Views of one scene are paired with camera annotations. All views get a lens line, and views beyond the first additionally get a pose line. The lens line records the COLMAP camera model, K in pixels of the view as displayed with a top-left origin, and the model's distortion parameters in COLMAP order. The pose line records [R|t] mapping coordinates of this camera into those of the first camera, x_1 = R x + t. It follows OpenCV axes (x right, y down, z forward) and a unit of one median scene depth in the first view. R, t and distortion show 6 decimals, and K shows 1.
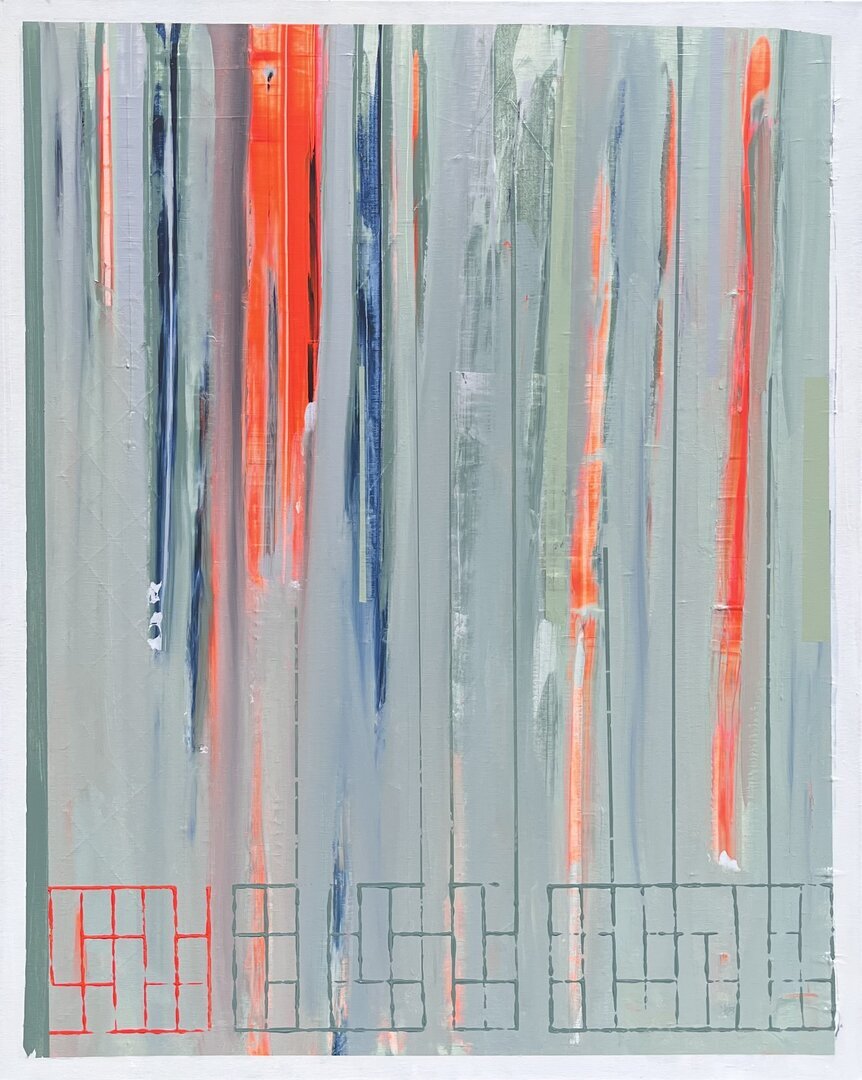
lens RADIAL K [[885.9, 0, 438.8], [0, 885.9, 539.0], [0, 0, 1]] dist [0.036932, -0.059181]
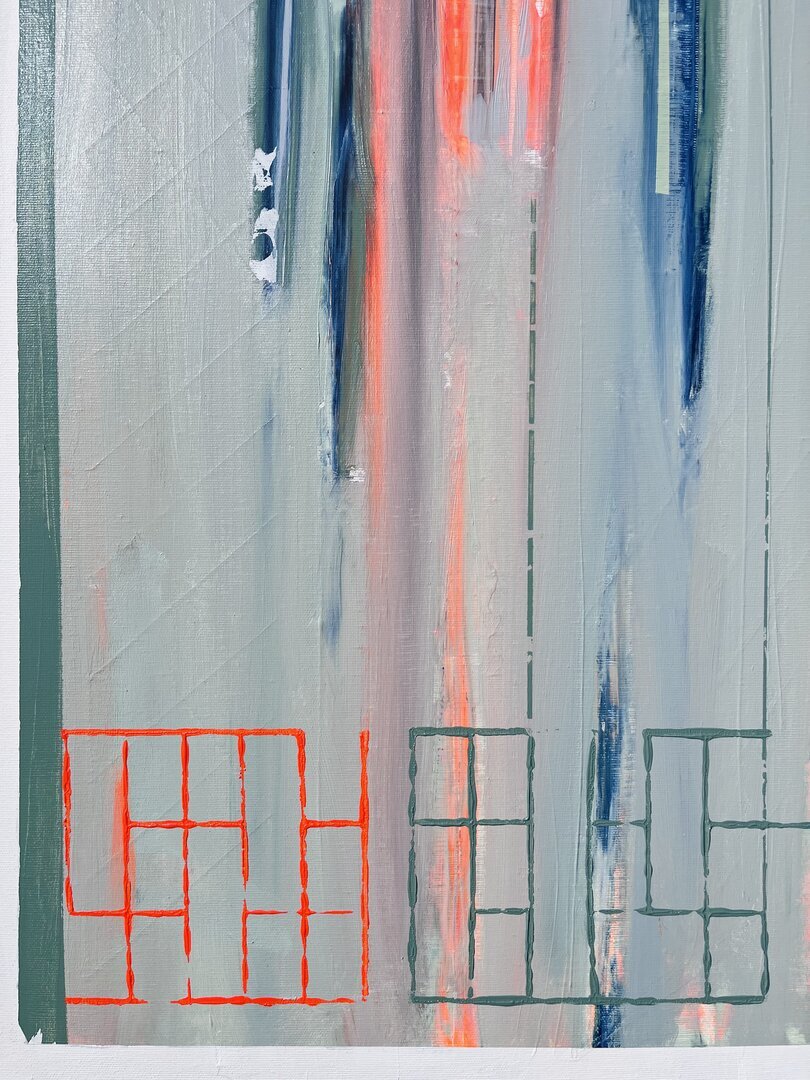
lens RADIAL K [[818.0, 0, 428.6], [0, 818.0, 538.3], [0, 0, 1]] dist [0.053096, -0.093411]
pose [[0.999969, 0.007726, -0.001442, -0.220950], [-0.007682, 0.999566, 0.028424, 0.261203], [0.001661, -0.028412, 0.999595, 0.514695]]
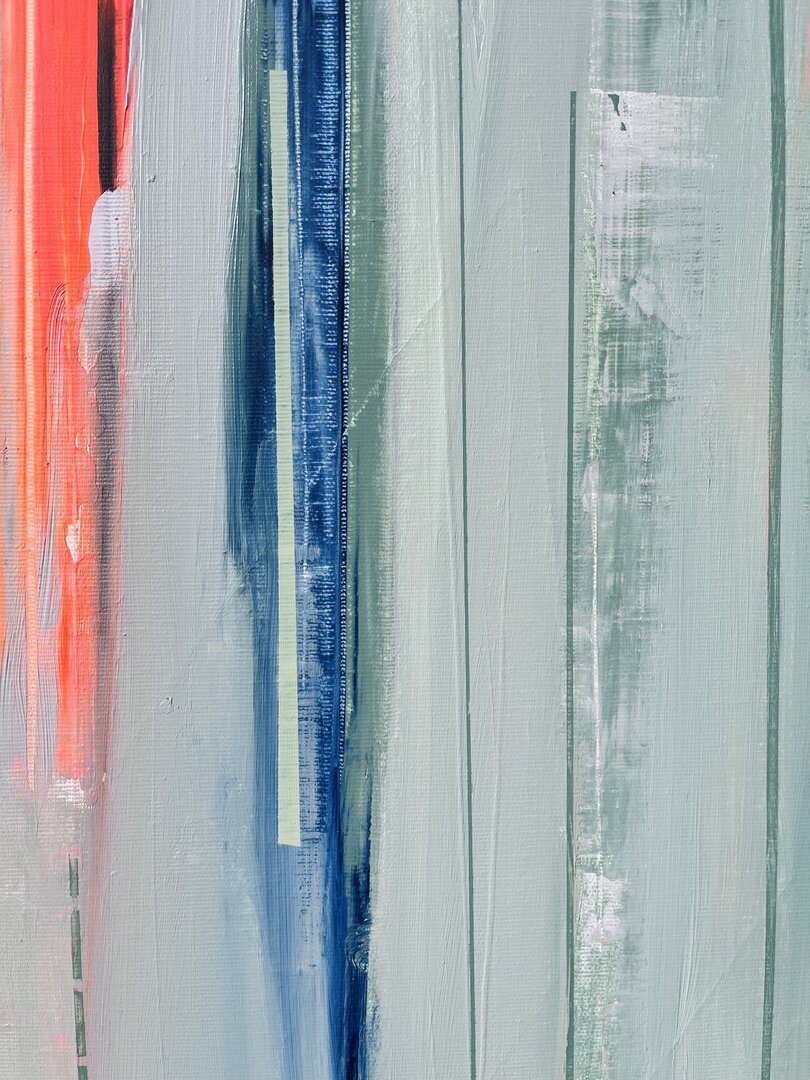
lens RADIAL K [[818.0, 0, 408.8], [0, 818.0, 545.0], [0, 0, 1]] dist [0.053096, -0.093411]
pose [[0.999660, -0.005593, 0.025476, -0.050892], [0.004736, 0.999425, 0.033564, -0.043573], [-0.025649, -0.033431, 0.999112, 0.715766]]
